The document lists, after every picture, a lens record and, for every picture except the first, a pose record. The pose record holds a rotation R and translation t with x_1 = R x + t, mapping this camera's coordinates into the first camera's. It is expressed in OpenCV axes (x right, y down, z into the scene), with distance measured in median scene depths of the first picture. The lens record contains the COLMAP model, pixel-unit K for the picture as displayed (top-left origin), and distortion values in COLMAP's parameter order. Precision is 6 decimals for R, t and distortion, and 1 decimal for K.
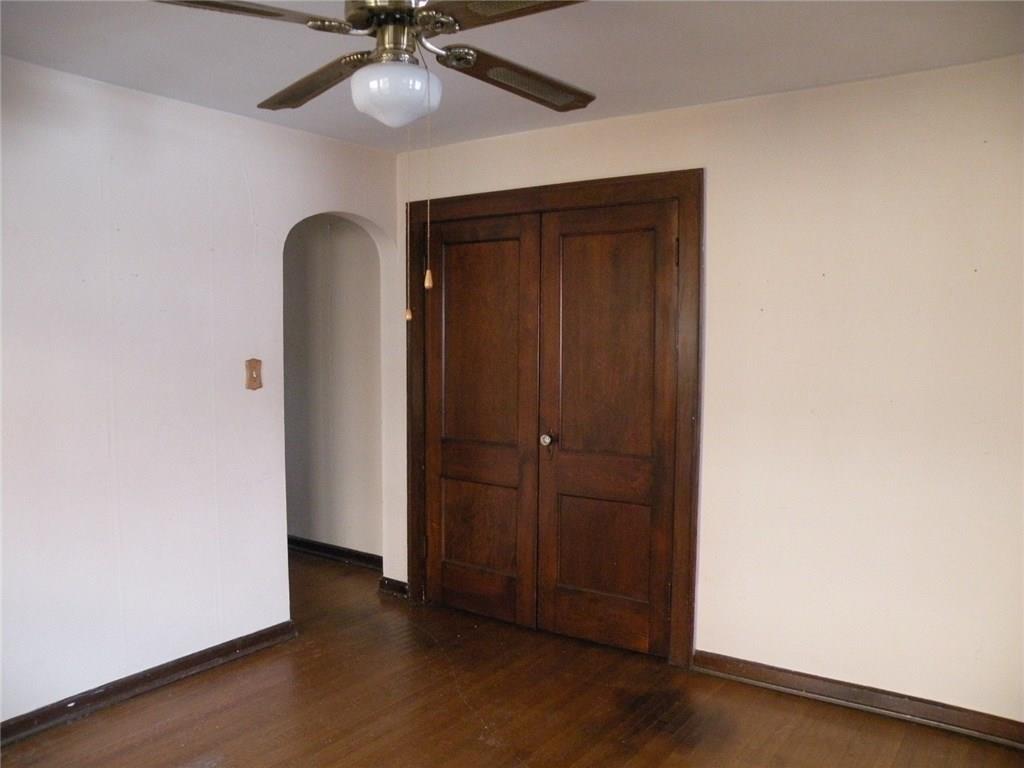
lens RADIAL K [[806.2, 0, 492.5], [0, 806.2, 384.5], [0, 0, 1]] dist [-0.183954, 0.160893]
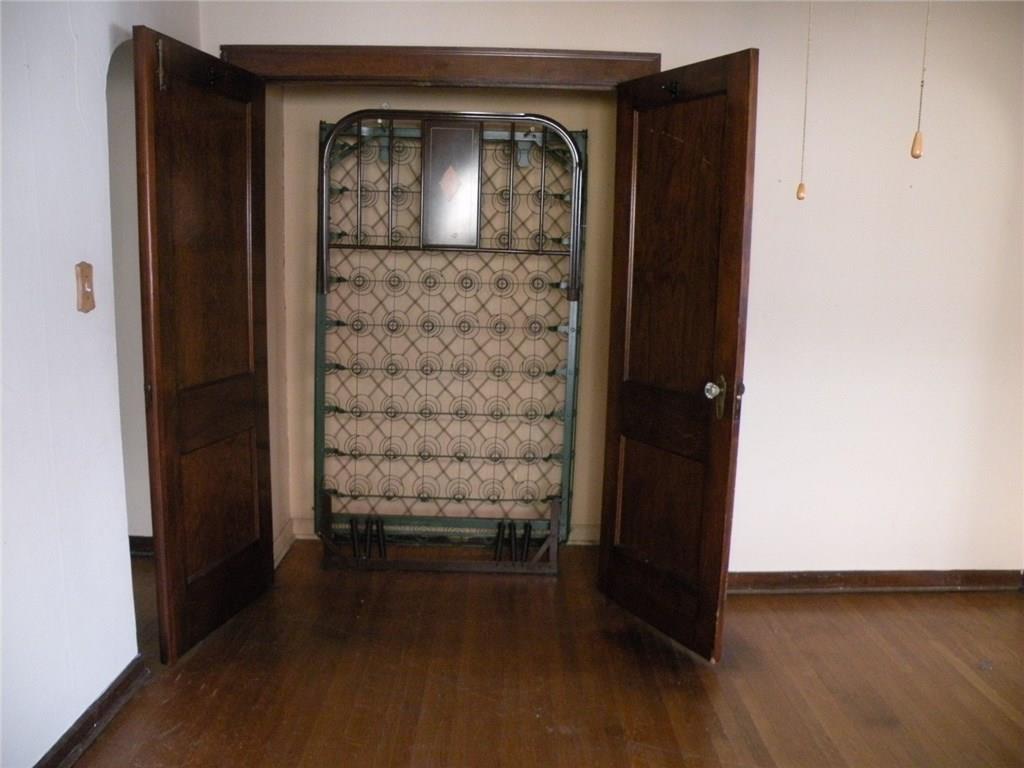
lens RADIAL K [[806.2, 0, 492.5], [0, 806.2, 384.5], [0, 0, 1]] dist [-0.183954, 0.160893]
pose [[0.795083, -0.070480, 0.602392, -0.414049], [0.009779, 0.994586, 0.103459, 0.003240], [-0.606422, -0.076368, 0.791467, 0.319470]]
